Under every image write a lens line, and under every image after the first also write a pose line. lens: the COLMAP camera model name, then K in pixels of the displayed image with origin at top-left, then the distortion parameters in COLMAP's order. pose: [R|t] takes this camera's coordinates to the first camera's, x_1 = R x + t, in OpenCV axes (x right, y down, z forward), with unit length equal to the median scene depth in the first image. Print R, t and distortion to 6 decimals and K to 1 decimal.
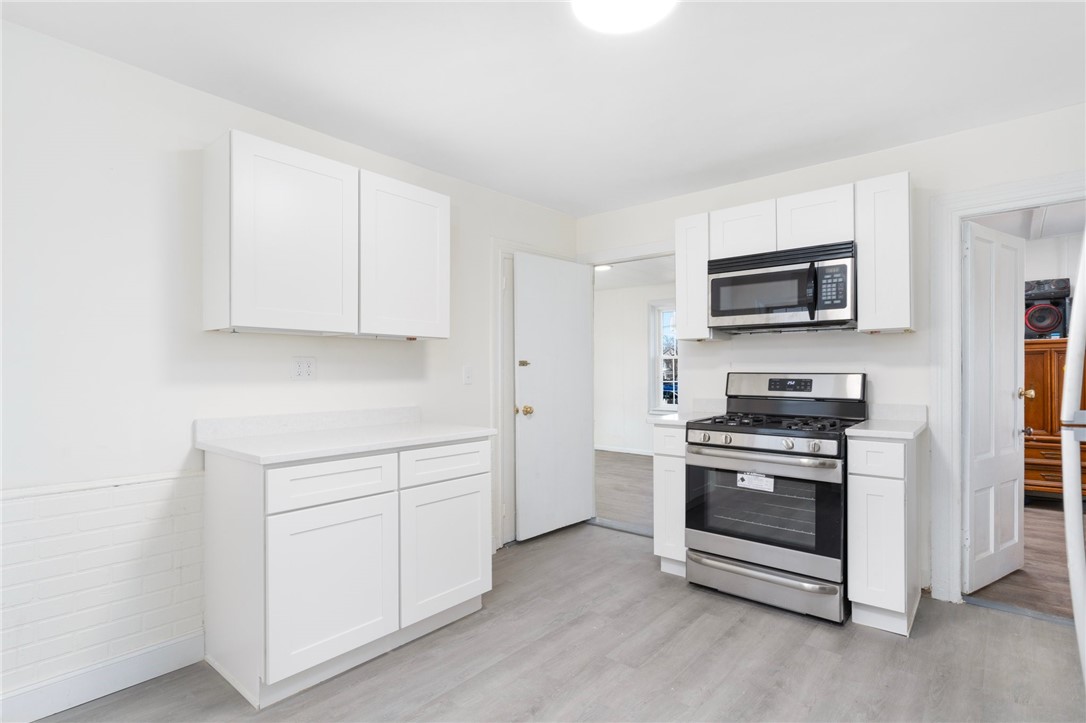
lens RADIAL K [[543.5, 0, 549.2], [0, 543.5, 372.8], [0, 0, 1]] dist [0.003909, 0.000897]
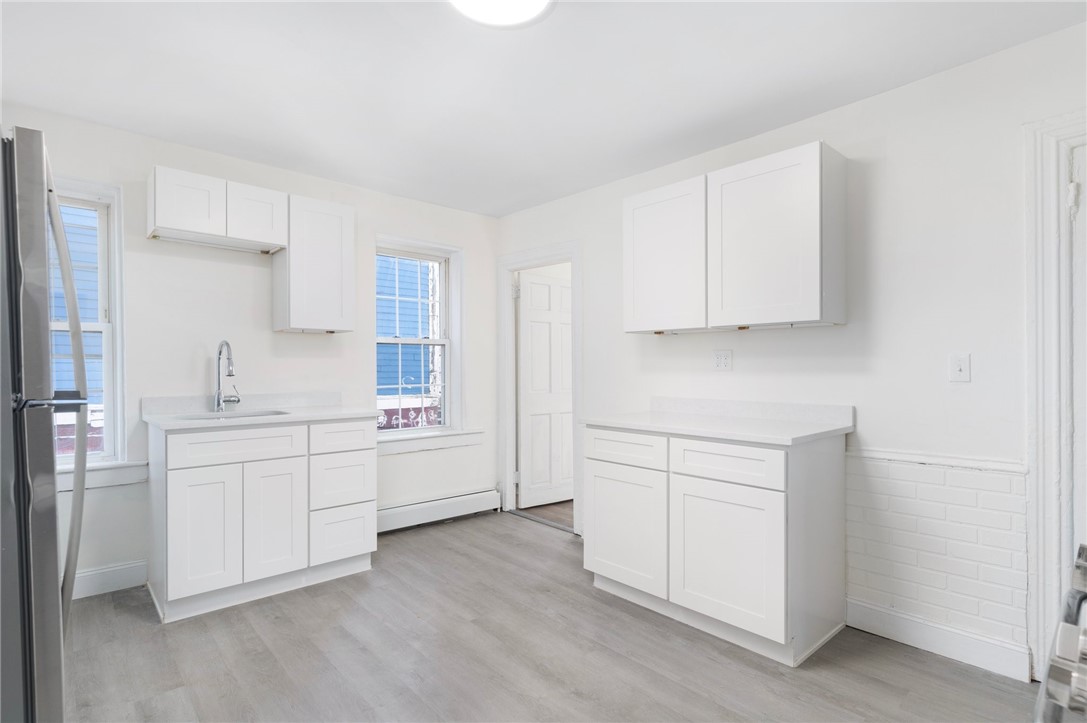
lens RADIAL K [[544.0, 0, 543.5], [0, 544.0, 365.8], [0, 0, 1]] dist [0.003909, 0.000897]
pose [[-0.133311, 0.002407, -0.991071, 0.675531], [-0.002401, 0.999993, 0.002752, 0.000734], [0.991071, 0.002747, -0.133304, 0.727130]]
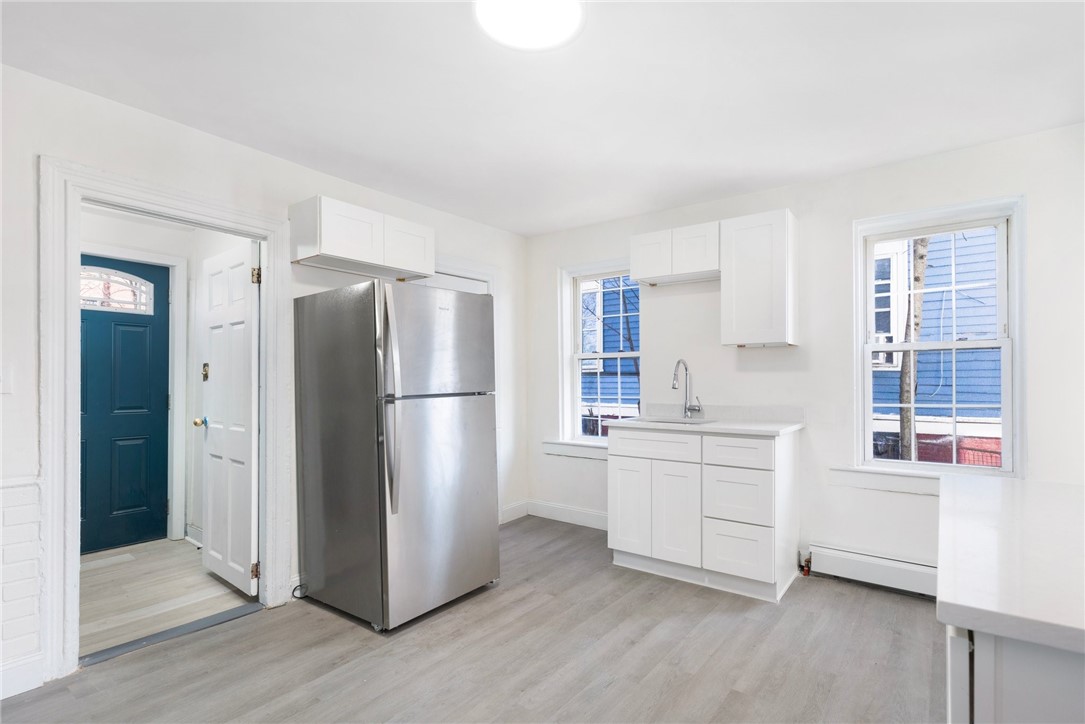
lens RADIAL K [[524.7, 0, 541.1], [0, 524.7, 370.8], [0, 0, 1]] dist [-0.002775, -0.000297]
pose [[-0.998949, 0.008867, -0.044970, 0.102990], [0.009420, 0.999882, -0.012120, -0.005401], [0.044857, -0.012531, -0.998915, 1.190482]]
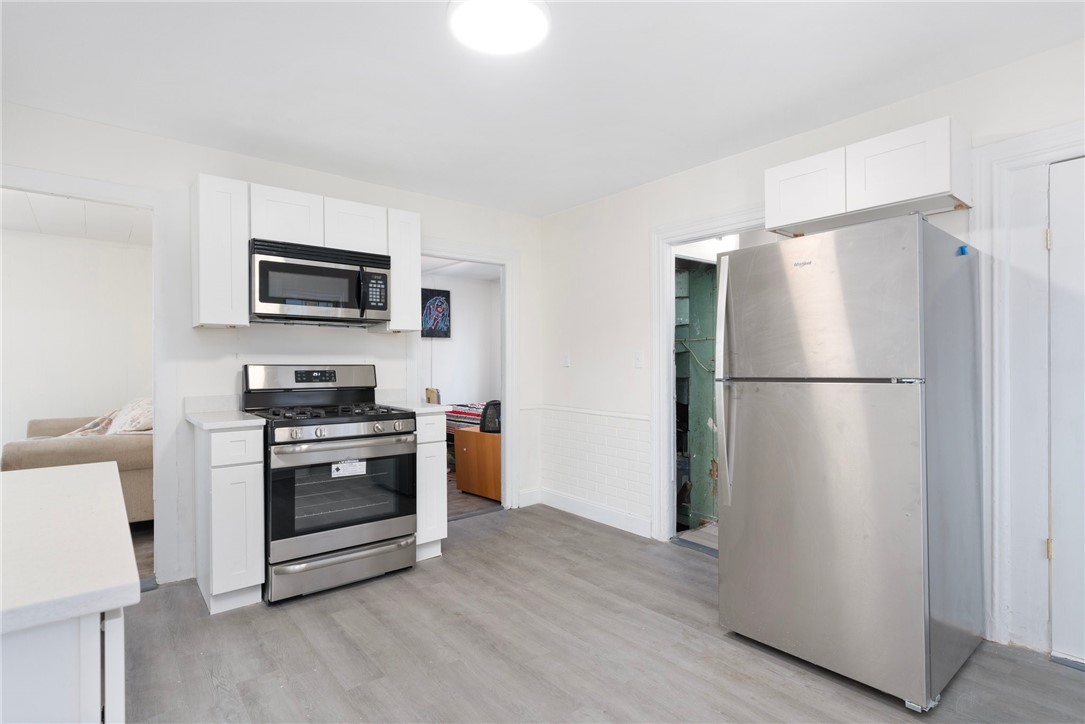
lens RADIAL K [[543.0, 0, 548.7], [0, 543.0, 360.0], [0, 0, 1]] dist [0.003909, 0.000897]
pose [[0.173475, 0.006809, 0.984815, -0.557075], [0.007923, 0.999934, -0.008309, 0.003763], [-0.984806, 0.009244, 0.173409, 0.421252]]
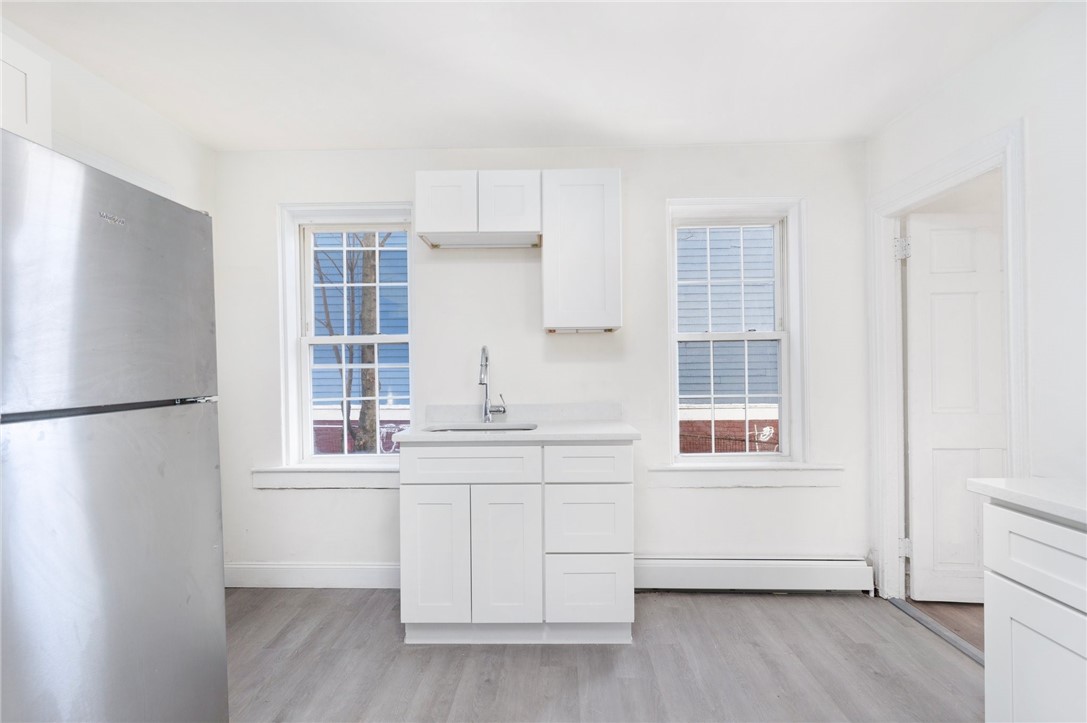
lens RADIAL K [[544.0, 0, 541.9], [0, 544.0, 366.3], [0, 0, 1]] dist [0.003909, 0.000897]
pose [[-0.780060, 0.009965, -0.625625, 0.246561], [0.014397, 0.999894, -0.002025, -0.003637], [0.625539, -0.010587, -0.780121, 0.798568]]
